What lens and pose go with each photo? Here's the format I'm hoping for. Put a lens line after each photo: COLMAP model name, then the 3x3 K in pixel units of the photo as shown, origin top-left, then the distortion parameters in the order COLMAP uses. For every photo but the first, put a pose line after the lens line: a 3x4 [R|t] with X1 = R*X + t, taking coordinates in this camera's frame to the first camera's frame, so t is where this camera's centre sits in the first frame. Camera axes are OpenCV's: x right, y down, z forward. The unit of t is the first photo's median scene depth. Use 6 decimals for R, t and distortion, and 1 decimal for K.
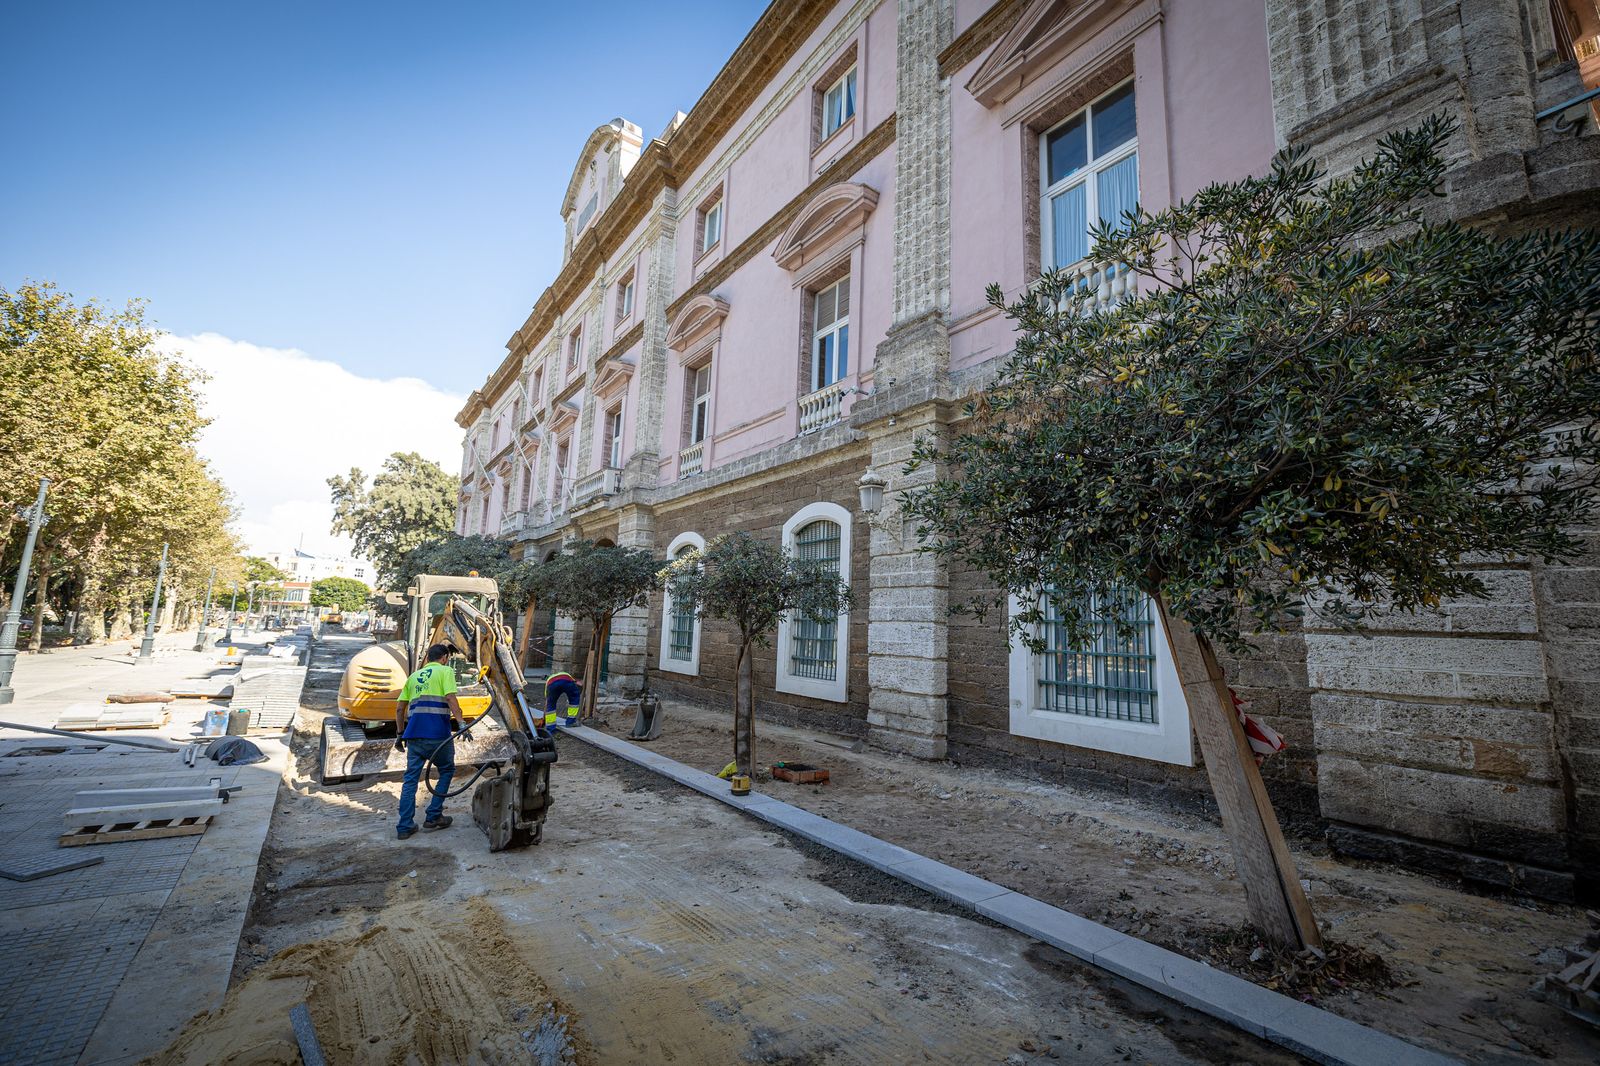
lens RADIAL K [[686.7, 0, 790.2], [0, 686.7, 520.5], [0, 0, 1]] dist [0.016923, -0.003644]
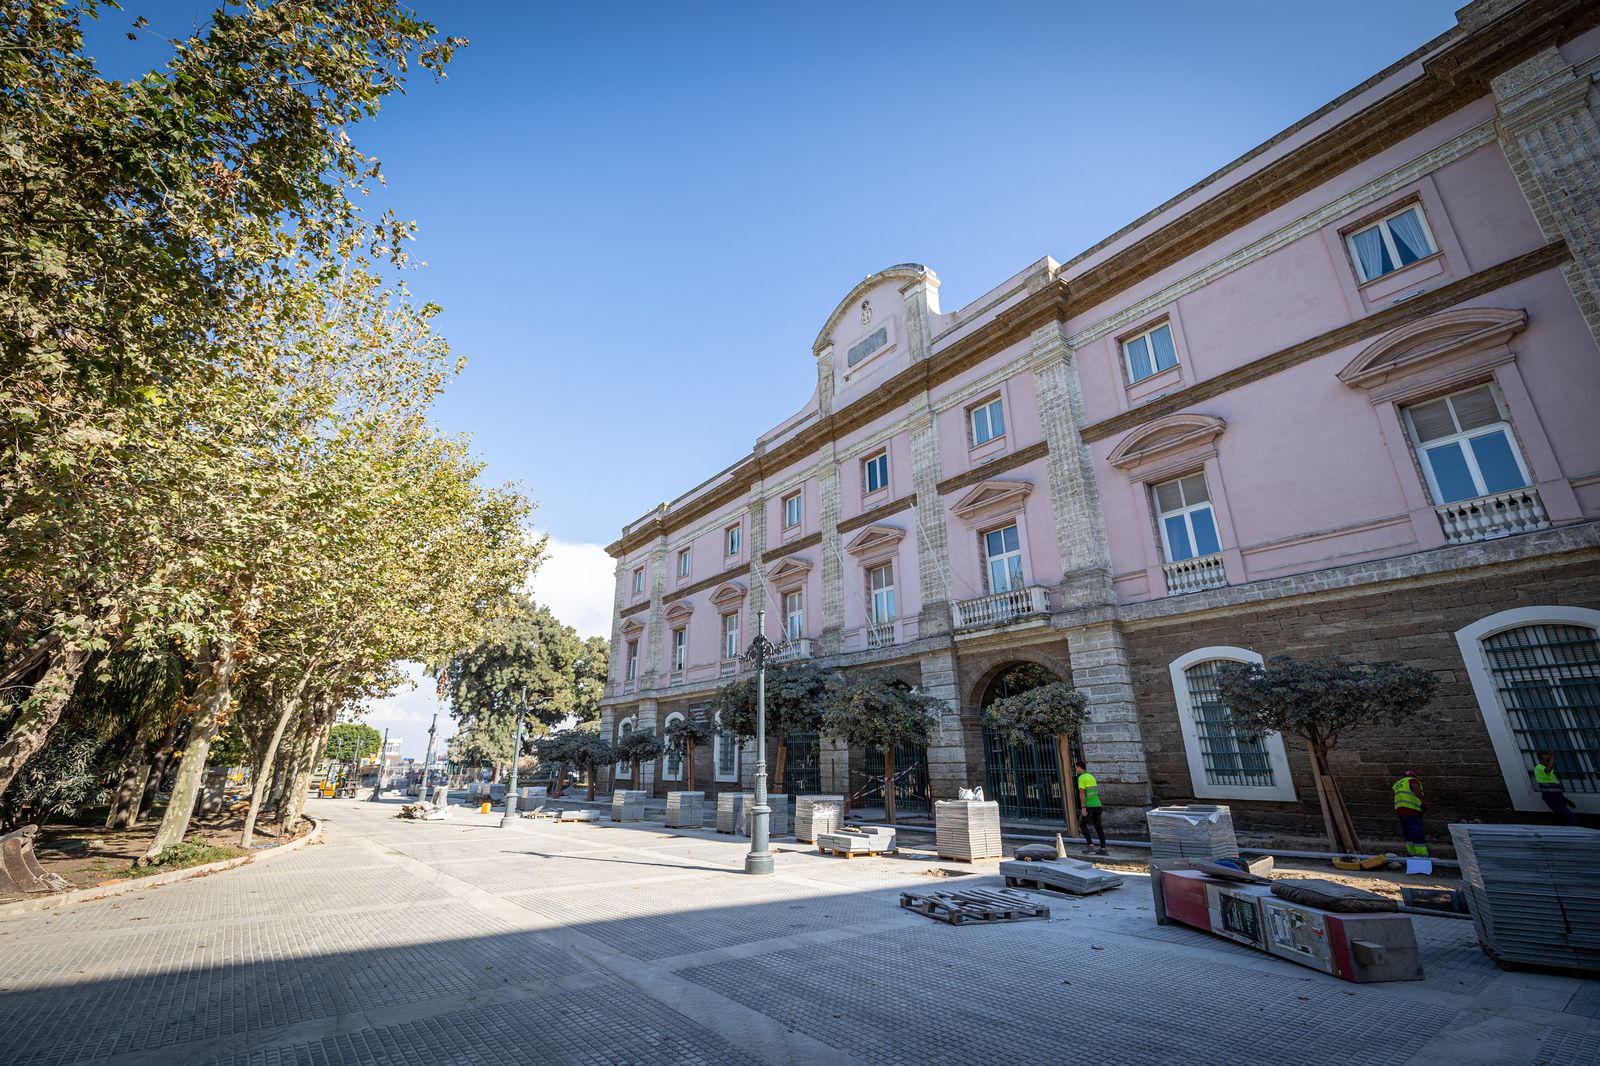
lens RADIAL K [[686.7, 0, 797.5], [0, 686.7, 519.5], [0, 0, 1]] dist [0.016923, -0.003644]
pose [[0.997362, -0.028740, 0.066652, -0.590251], [0.040111, 0.983554, -0.176106, -0.008928], [-0.060494, 0.178315, 0.982112, 0.031284]]
